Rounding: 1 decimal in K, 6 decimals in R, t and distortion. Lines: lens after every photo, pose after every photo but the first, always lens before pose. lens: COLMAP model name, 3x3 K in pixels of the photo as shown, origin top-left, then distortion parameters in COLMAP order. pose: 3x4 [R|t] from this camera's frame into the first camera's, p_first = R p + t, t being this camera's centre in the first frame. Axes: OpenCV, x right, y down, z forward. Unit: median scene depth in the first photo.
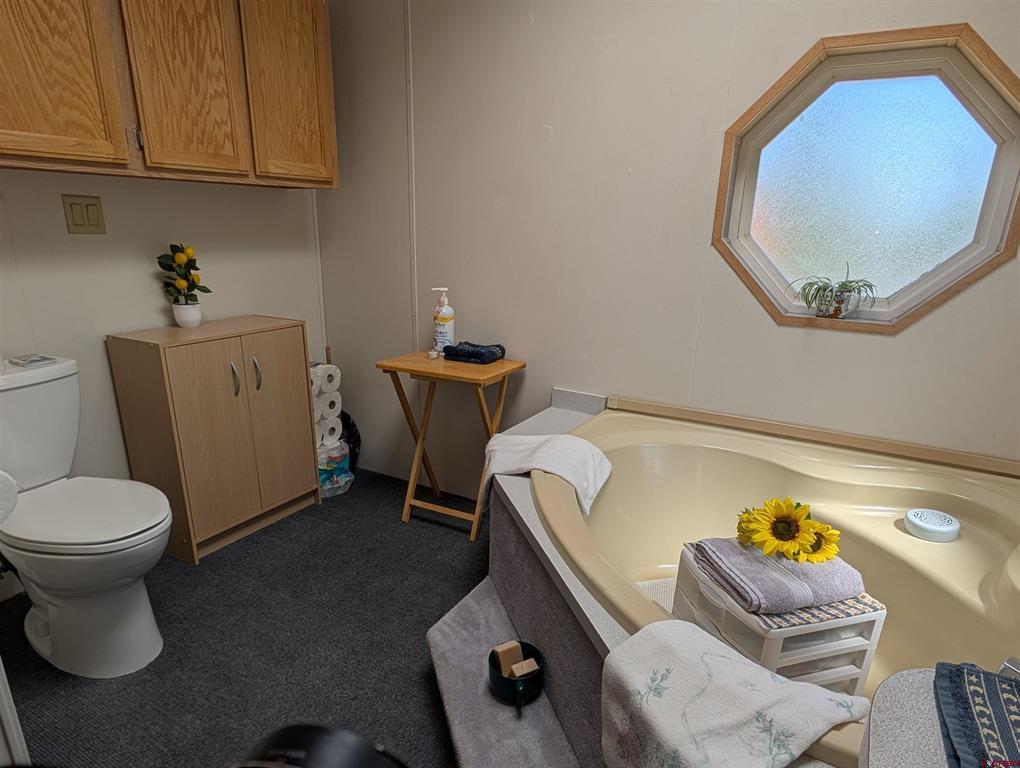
lens RADIAL K [[632.5, 0, 512.1], [0, 632.5, 424.8], [0, 0, 1]] dist [-0.002996, 0.002285]
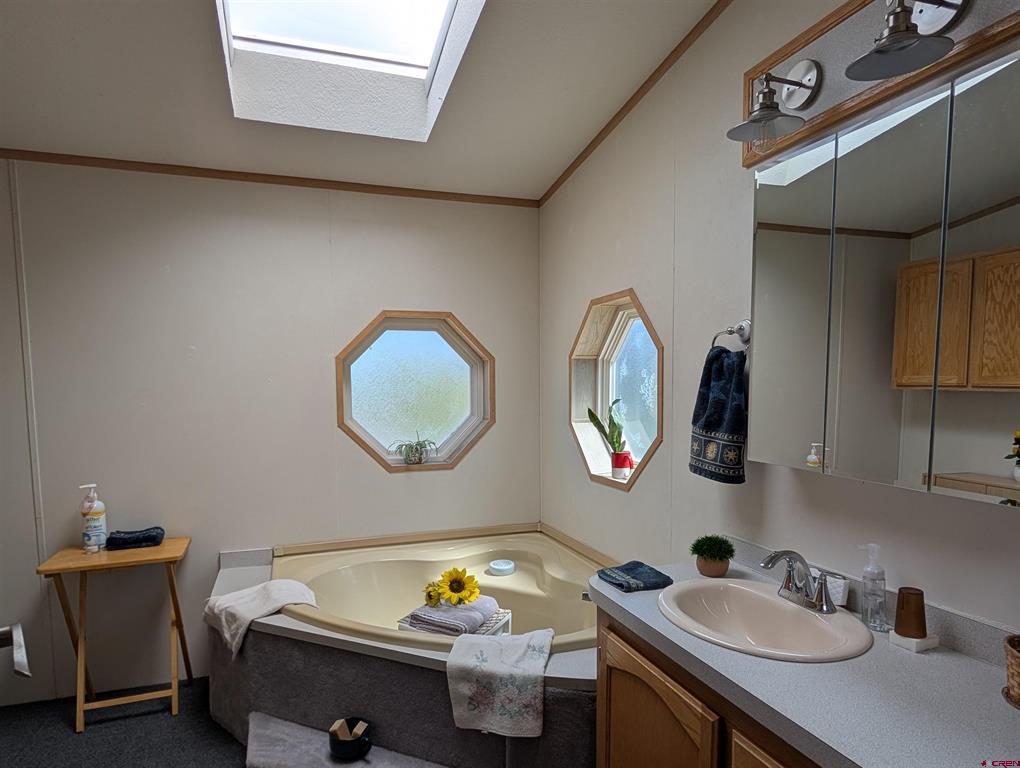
lens RADIAL K [[593.0, 0, 513.0], [0, 593.0, 390.8], [0, 0, 1]] dist [0.000287, 0.000442]
pose [[0.665953, -0.039332, 0.744956, -0.450364], [0.255299, 0.950327, -0.178050, -0.010432], [-0.700949, 0.308759, 0.642914, -0.218128]]
